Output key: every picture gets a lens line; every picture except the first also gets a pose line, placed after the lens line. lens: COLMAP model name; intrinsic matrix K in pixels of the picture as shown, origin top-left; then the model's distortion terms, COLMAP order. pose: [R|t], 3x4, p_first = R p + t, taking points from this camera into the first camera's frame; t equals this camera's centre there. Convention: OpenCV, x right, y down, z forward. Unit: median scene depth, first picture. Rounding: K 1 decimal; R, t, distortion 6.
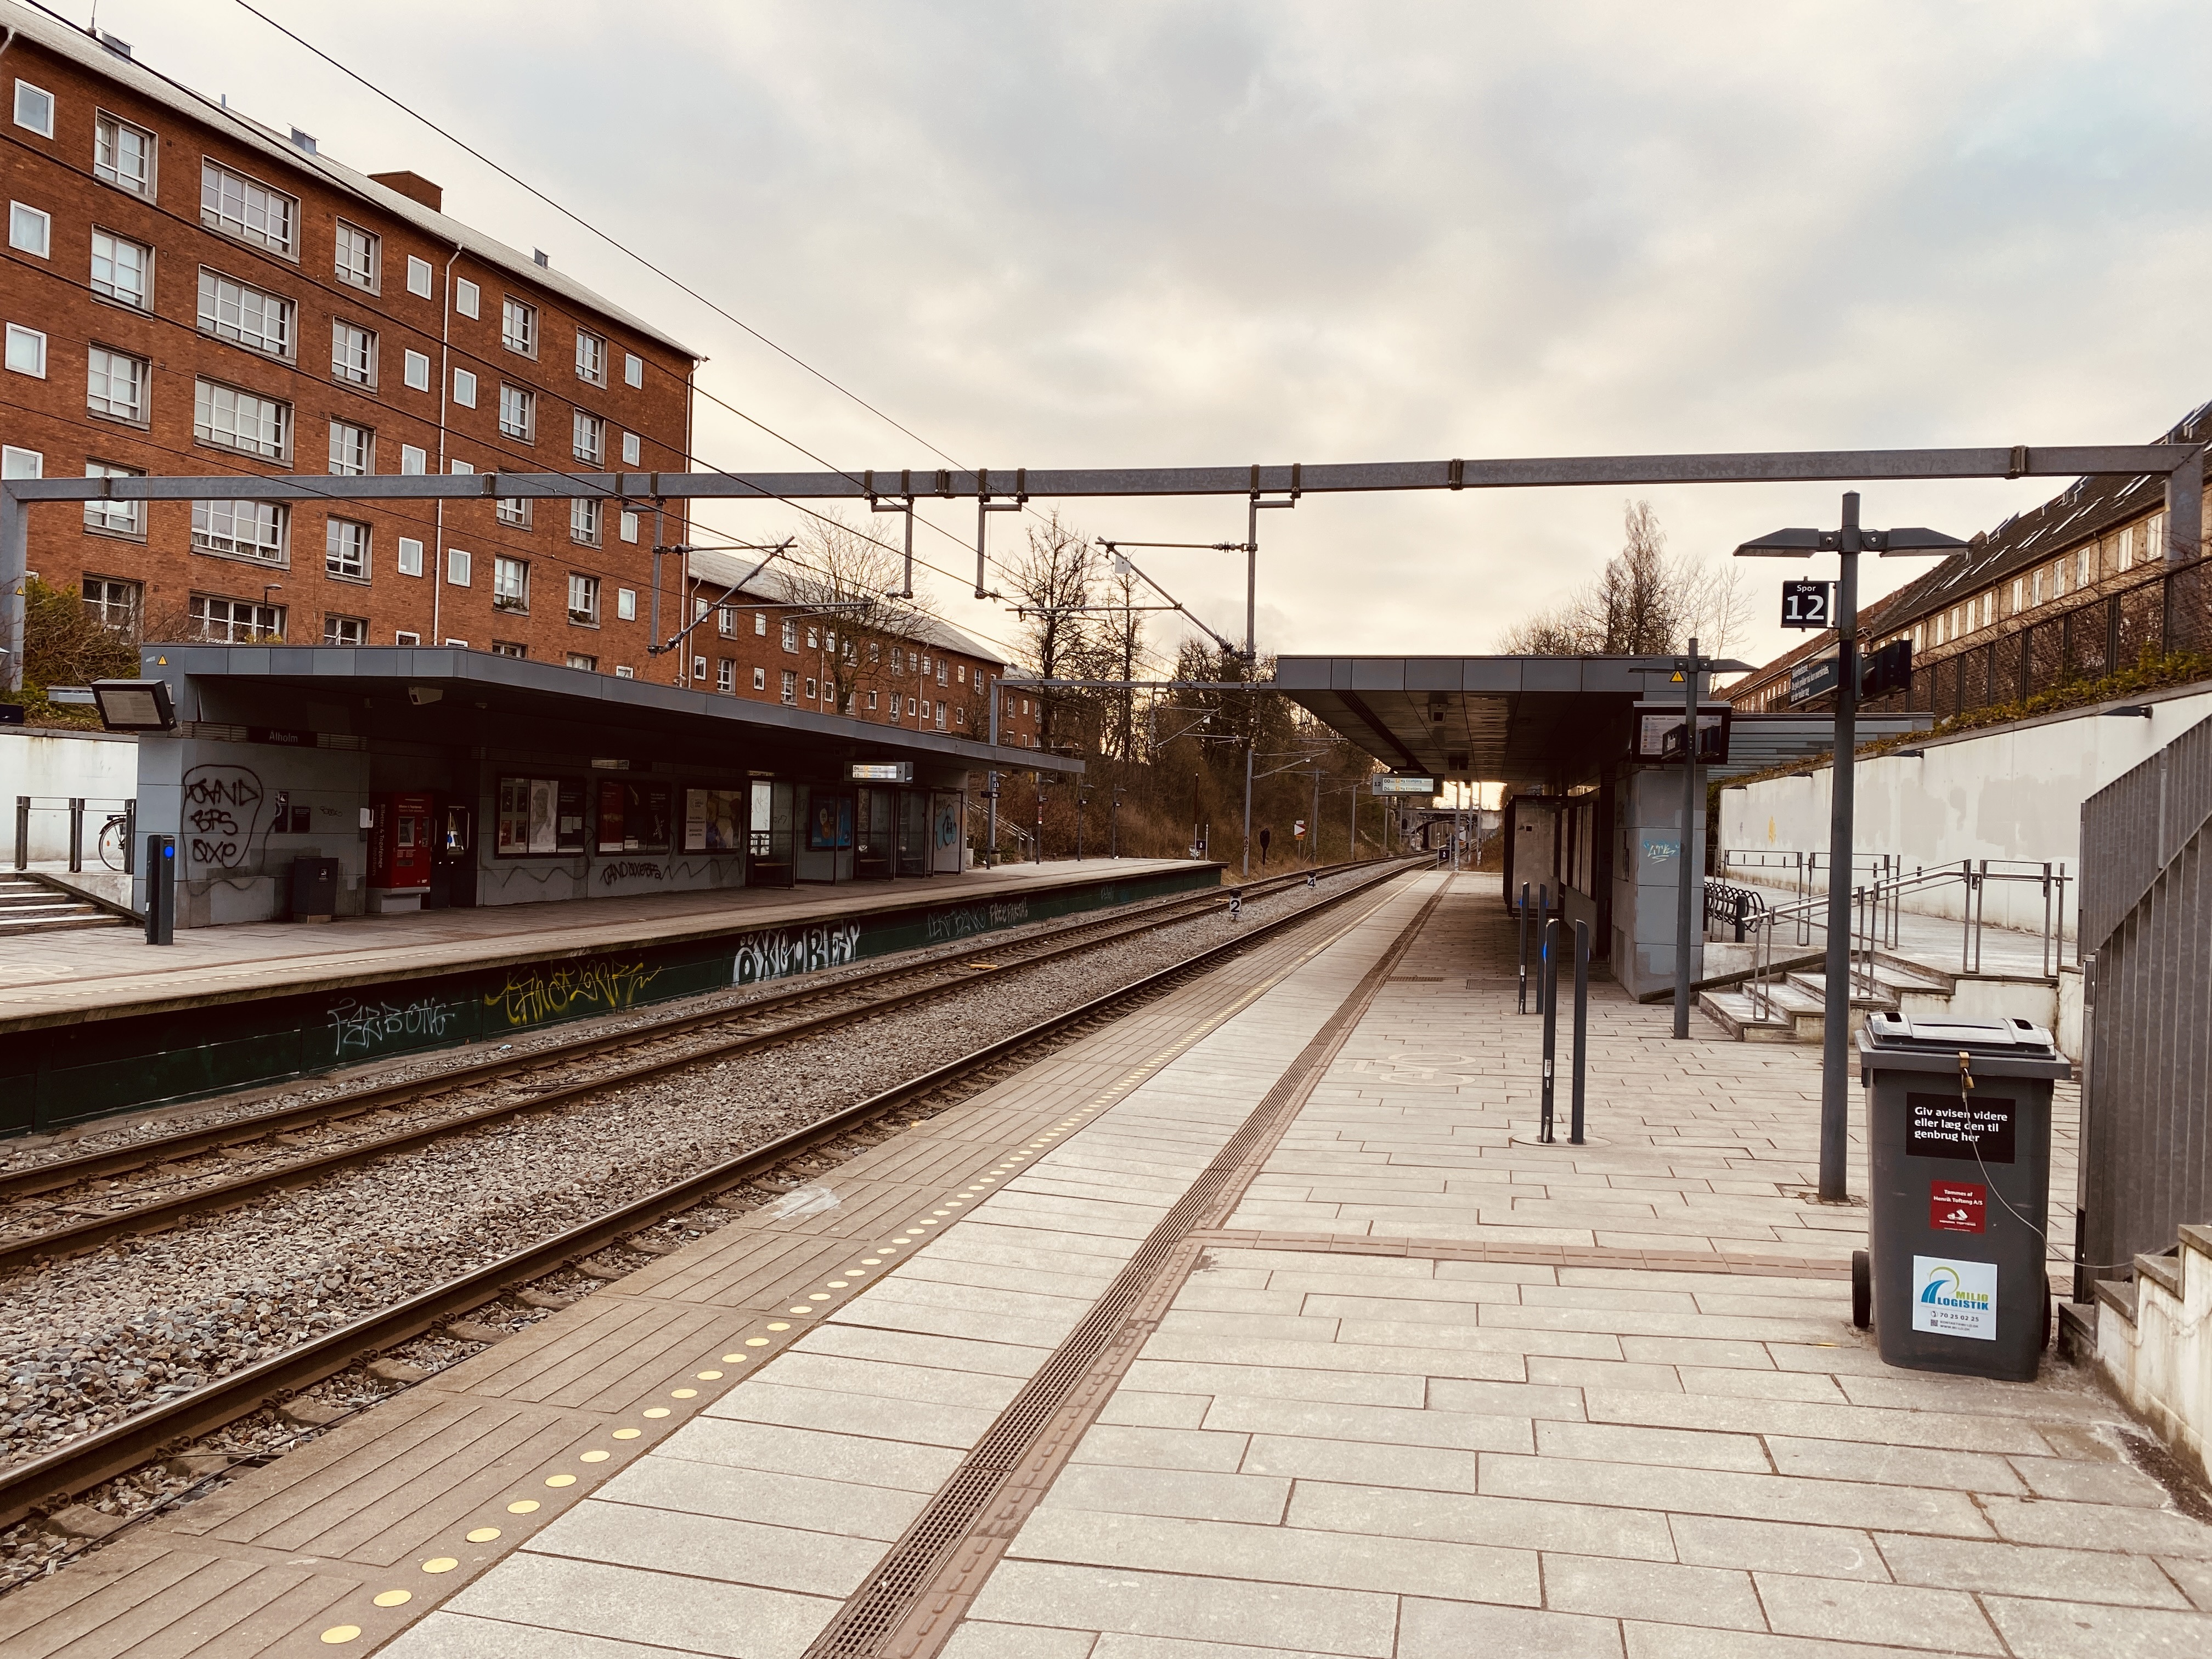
lens RADIAL K [[1676.0, 0, 1107.8], [0, 1676.0, 833.3], [0, 0, 1]] dist [0.041476, -0.035741]
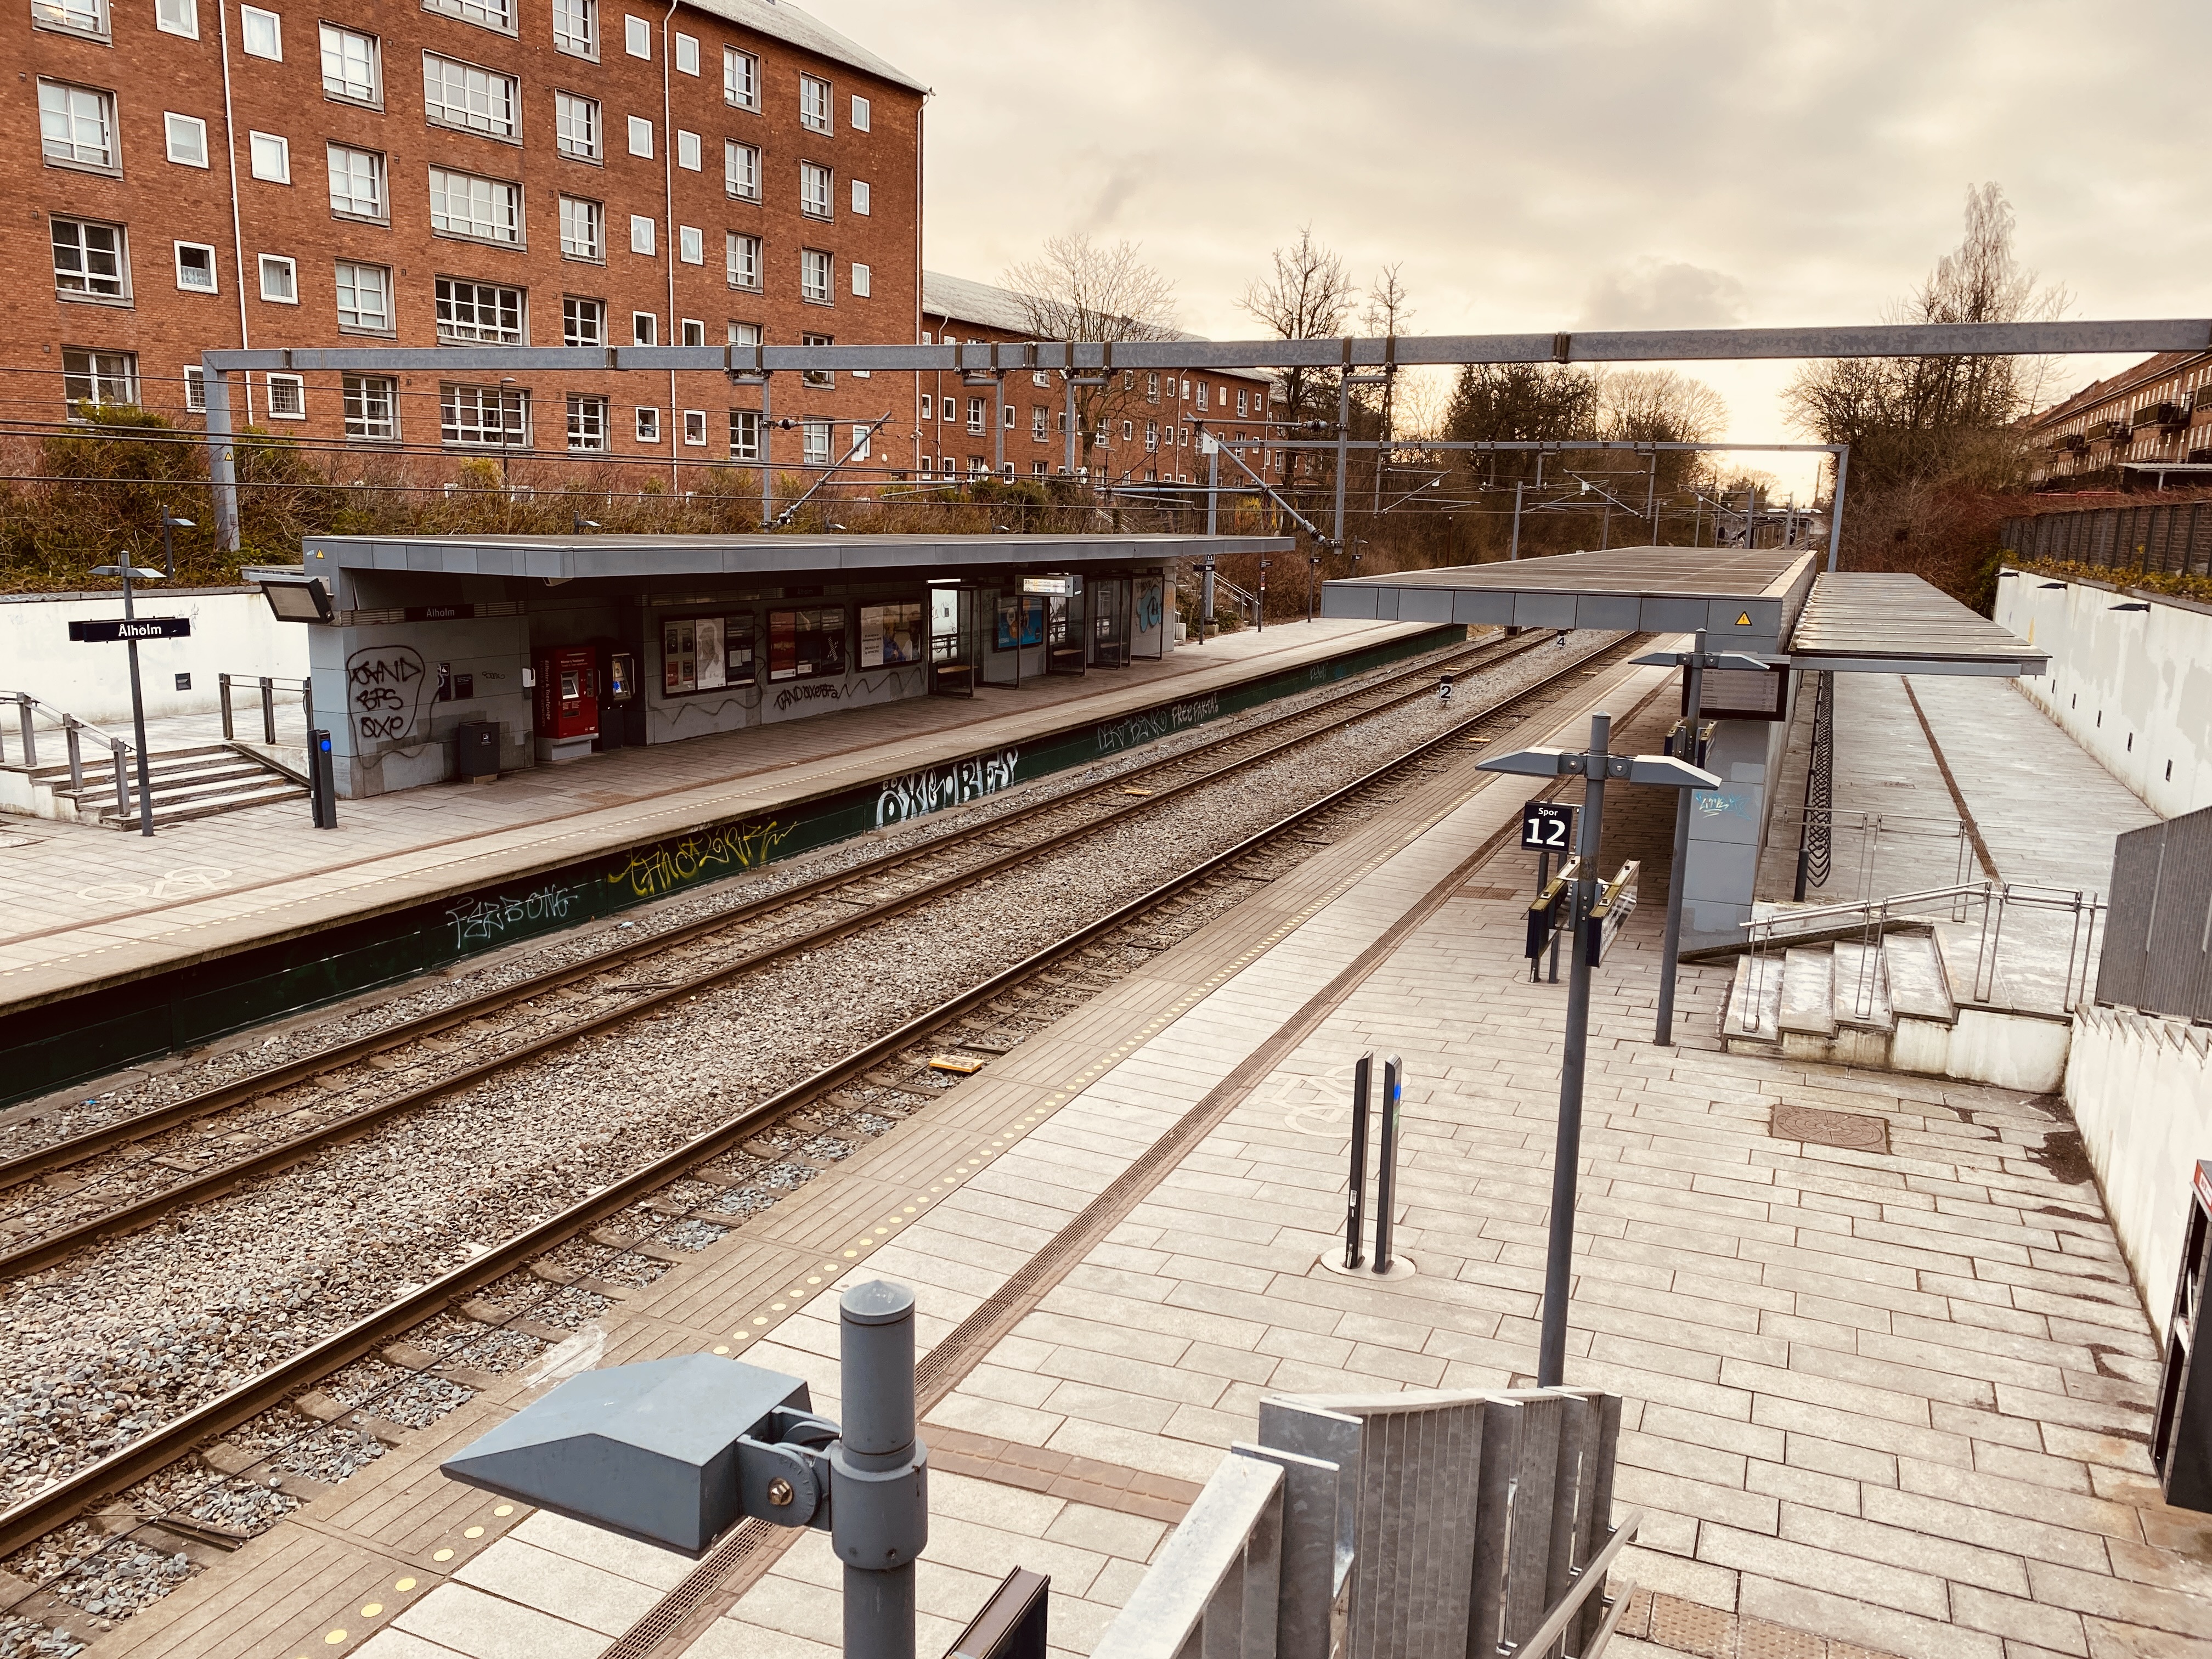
lens RADIAL K [[1676.0, 0, 1094.4], [0, 1676.0, 840.1], [0, 0, 1]] dist [0.041476, -0.035741]
pose [[0.982875, 0.028570, -0.182045, 0.098133], [0.005164, 0.983250, 0.182191, -0.088386], [0.184201, -0.180011, 0.966264, 0.011685]]
